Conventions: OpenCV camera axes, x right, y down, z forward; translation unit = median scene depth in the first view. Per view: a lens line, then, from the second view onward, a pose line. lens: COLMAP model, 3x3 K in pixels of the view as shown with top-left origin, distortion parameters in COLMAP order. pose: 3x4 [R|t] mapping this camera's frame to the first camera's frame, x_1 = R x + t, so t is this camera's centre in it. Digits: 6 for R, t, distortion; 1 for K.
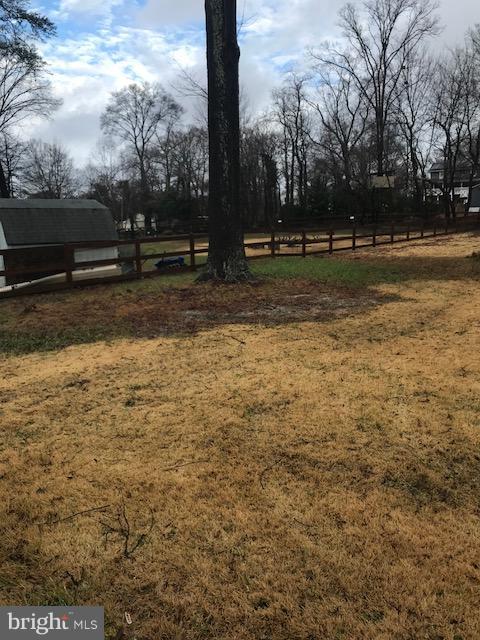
lens RADIAL K [[522.6, 0, 240.3], [0, 522.6, 320.9], [0, 0, 1]] dist [0.030185, -0.028447]
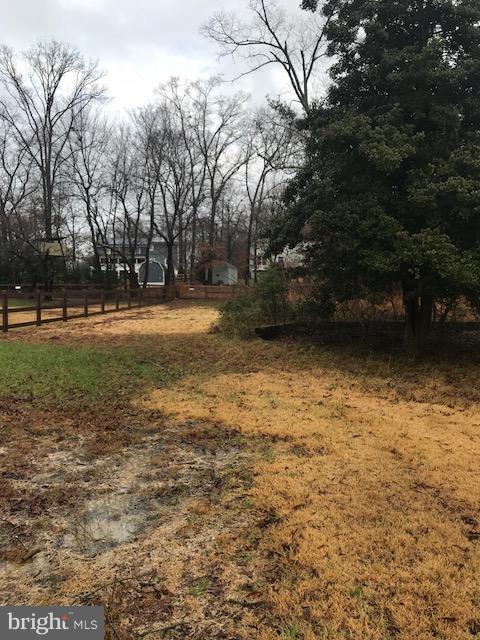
lens RADIAL K [[522.6, 0, 248.0], [0, 522.6, 305.9], [0, 0, 1]] dist [0.030185, -0.028447]
pose [[0.803530, 0.009513, 0.595188, 0.015702], [0.092970, 0.985596, -0.141267, -0.021115], [-0.587959, 0.168847, 0.791072, 0.158544]]
